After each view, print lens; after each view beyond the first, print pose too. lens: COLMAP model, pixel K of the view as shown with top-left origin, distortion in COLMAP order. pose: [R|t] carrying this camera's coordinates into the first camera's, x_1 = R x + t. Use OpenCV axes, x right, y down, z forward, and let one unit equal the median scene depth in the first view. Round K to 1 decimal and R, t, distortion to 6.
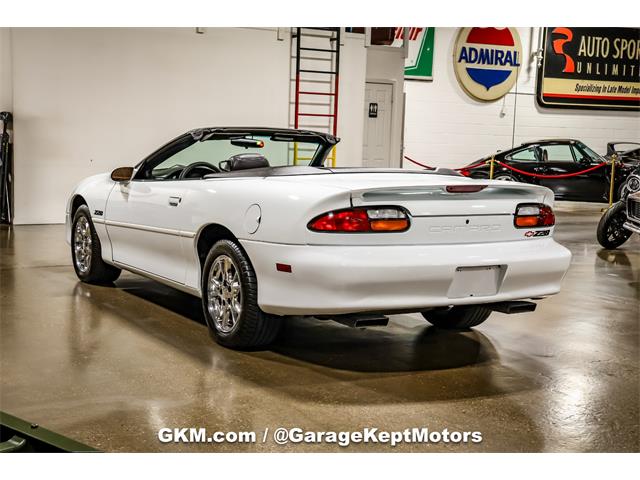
lens RADIAL K [[1002.3, 0, 320.0], [0, 1002.3, 240.0], [0, 0, 1]] dist [0.224267, 0.029842]
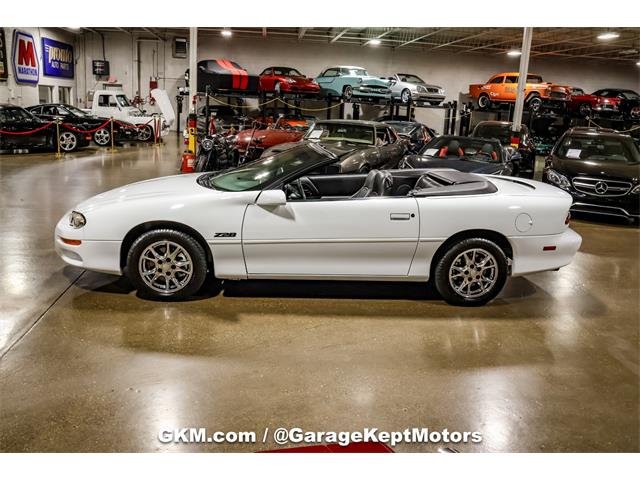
lens RADIAL K [[576.0, 0, 313.5], [0, 576.0, 241.6], [0, 0, 1]] dist [-0.180100, 0.221461]
pose [[0.432578, -0.228027, 0.872284, -0.288506], [0.058914, 0.972570, 0.225026, -0.061540], [-0.899670, -0.045951, 0.434146, 0.263813]]
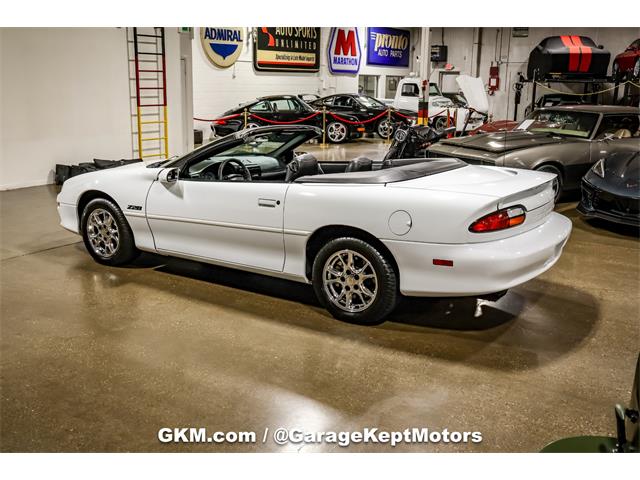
lens RADIAL K [[682.2, 0, 320.0], [0, 682.2, 240.0], [0, 0, 1]] dist [-0.008449, 0.020455]
pose [[0.898308, -0.121611, 0.422200, -0.145749], [0.062860, 0.986619, 0.150441, -0.037823], [-0.434845, -0.108603, 0.893932, 0.088719]]
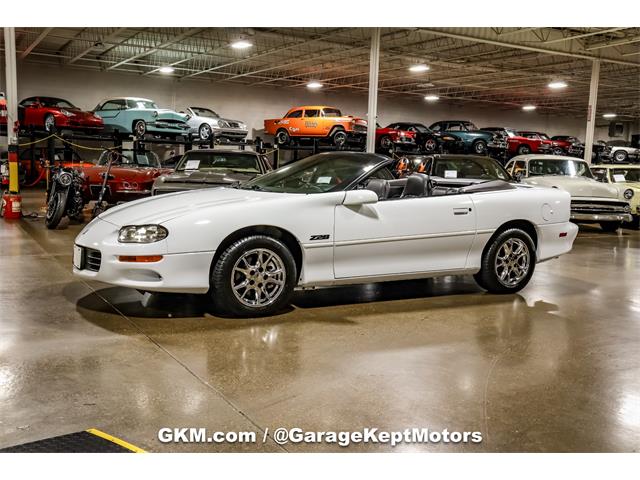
lens RADIAL K [[682.2, 0, 320.0], [0, 682.2, 240.0], [0, 0, 1]] dist [-0.008449, 0.020455]
pose [[0.008428, -0.146638, 0.989154, -0.367869], [0.070675, 0.986803, 0.145688, -0.050942], [-0.997464, 0.068681, 0.018680, 0.400296]]
